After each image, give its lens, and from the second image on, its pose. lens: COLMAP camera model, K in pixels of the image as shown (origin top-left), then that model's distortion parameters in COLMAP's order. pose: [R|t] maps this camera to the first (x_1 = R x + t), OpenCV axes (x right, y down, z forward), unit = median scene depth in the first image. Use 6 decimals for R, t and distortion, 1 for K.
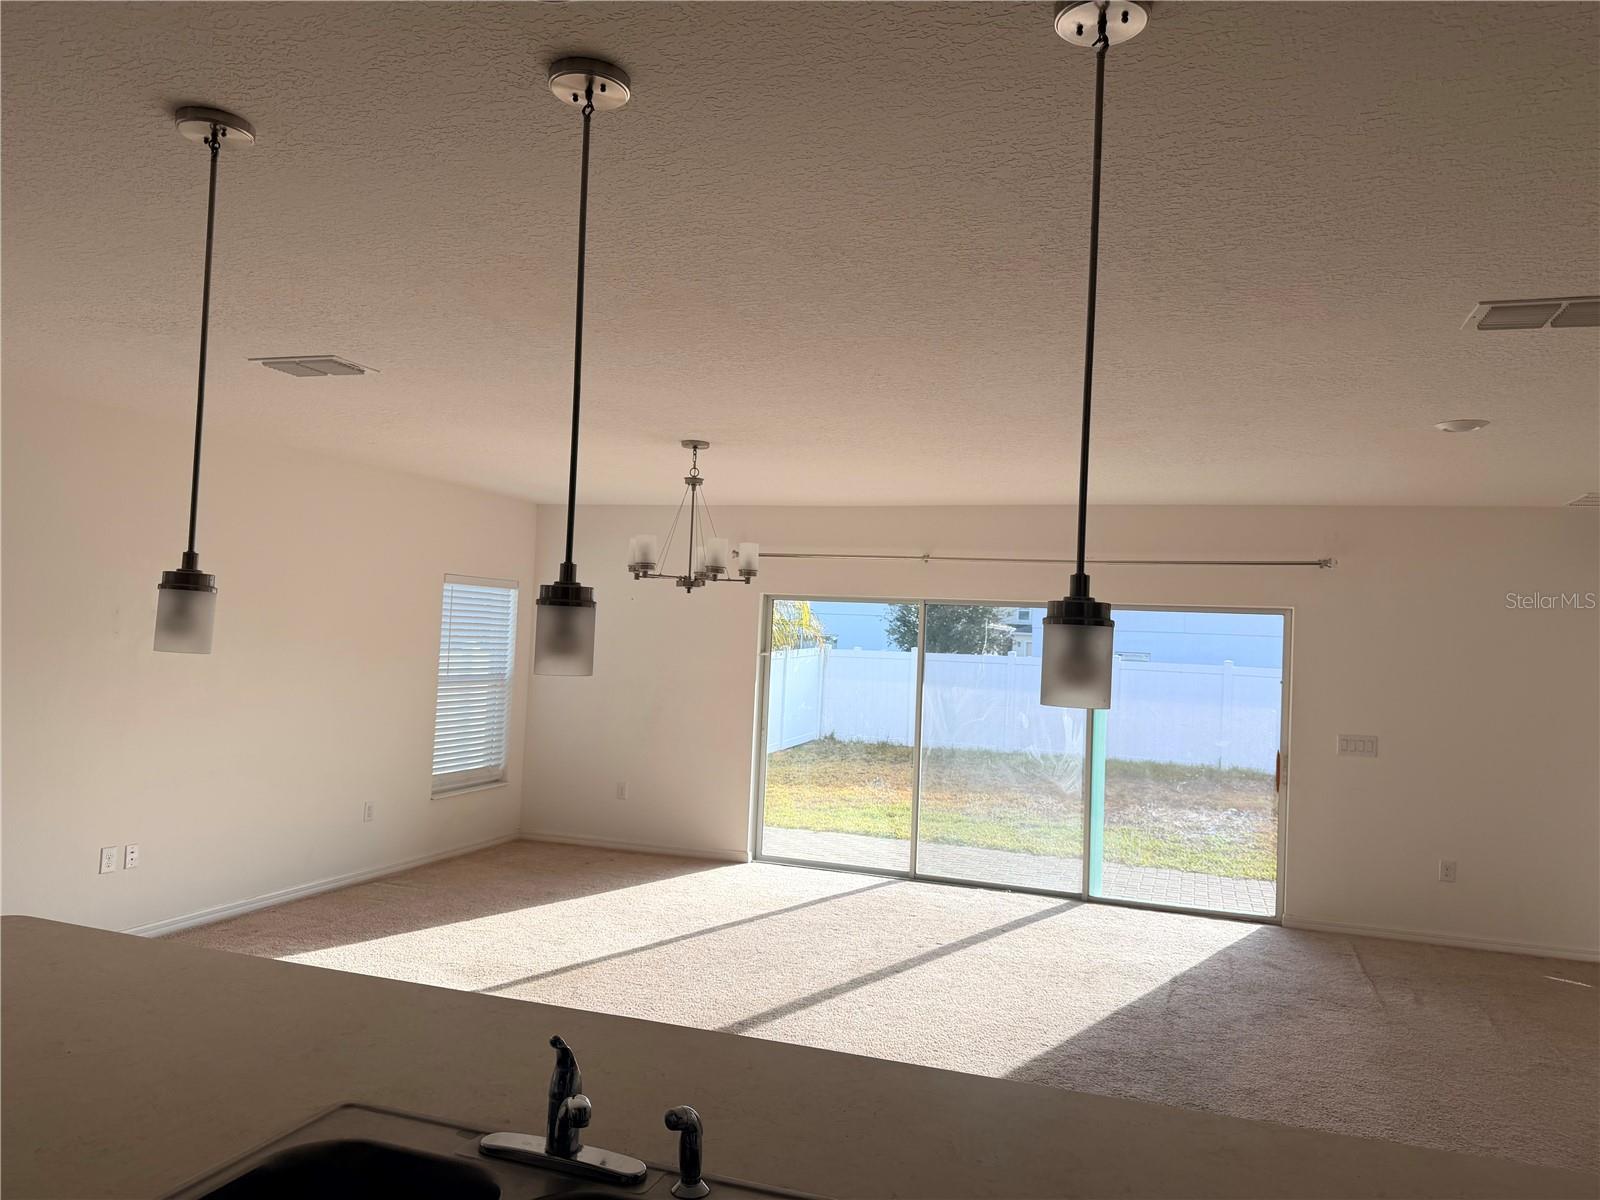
lens RADIAL K [[1124.9, 0, 812.2], [0, 1124.9, 604.8], [0, 0, 1]] dist [0.109043, -0.182923]
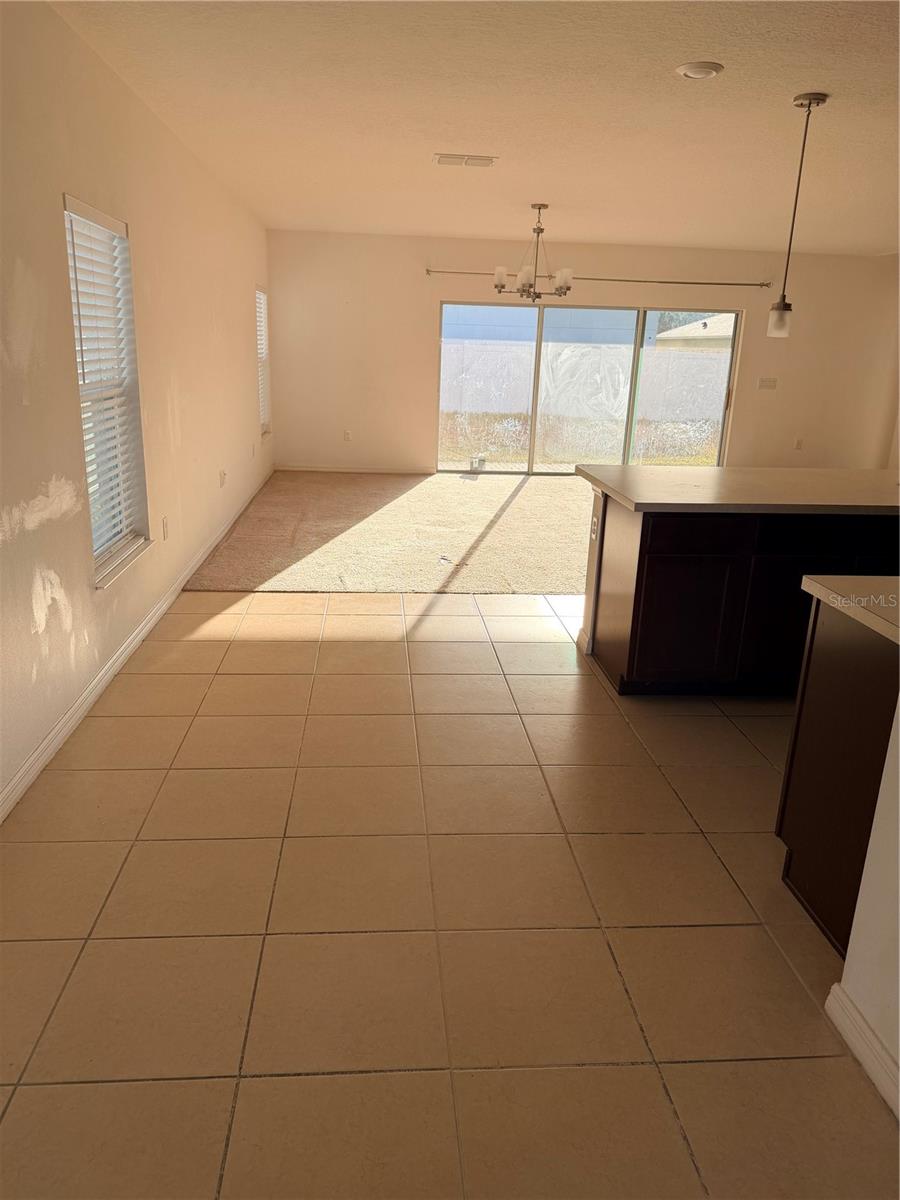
lens RADIAL K [[843.7, 0, 450.0], [0, 843.7, 600.0], [0, 0, 1]] dist [0.109043, -0.182923]
pose [[0.916258, -0.128434, 0.379442, -0.604650], [-0.002789, 0.945142, 0.326647, -0.004605], [-0.400580, -0.300351, 0.865636, -0.164371]]
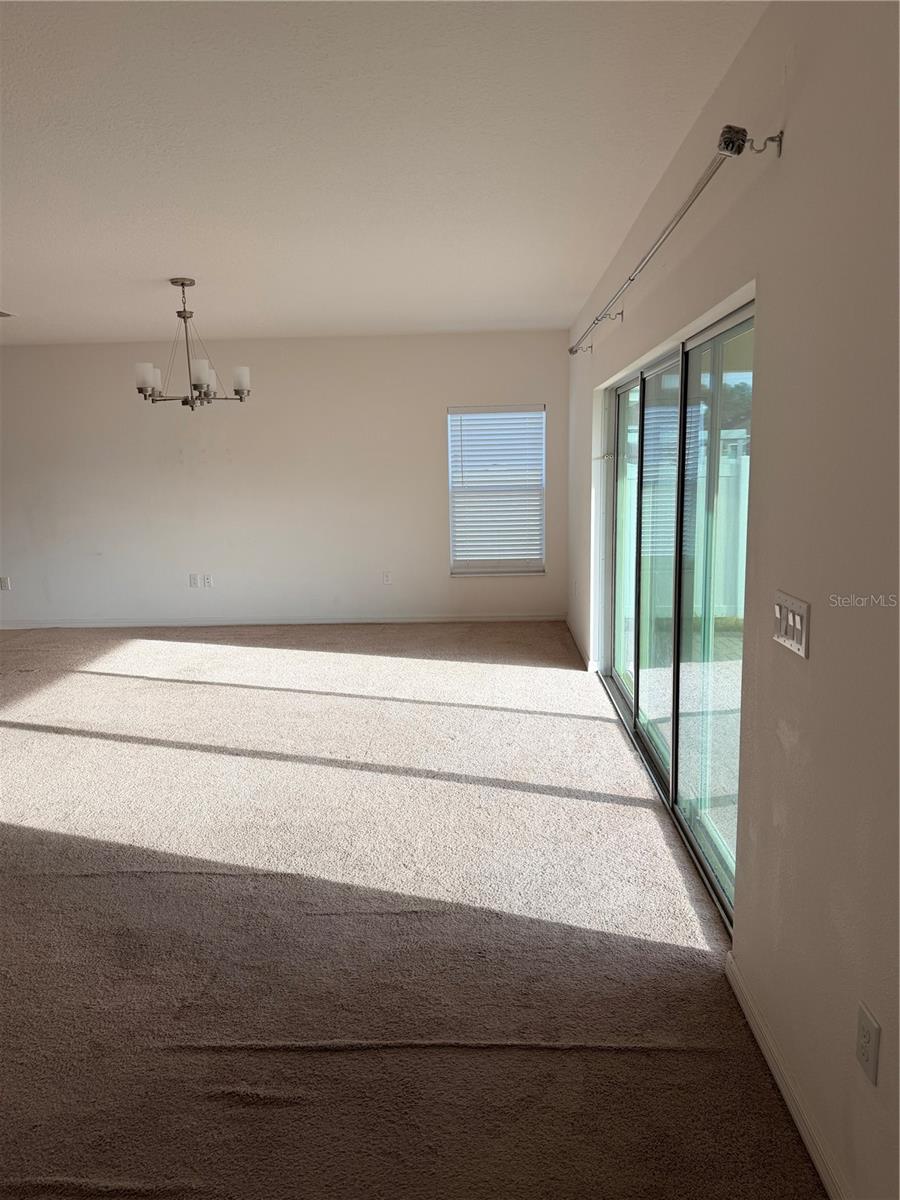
lens RADIAL K [[843.7, 0, 450.0], [0, 843.7, 600.0], [0, 0, 1]] dist [0.109043, -0.182923]
pose [[0.282180, 0.111003, -0.952918, 0.682562], [0.060698, 0.989228, 0.133207, 0.067468], [0.957440, -0.095429, 0.272402, 0.771857]]
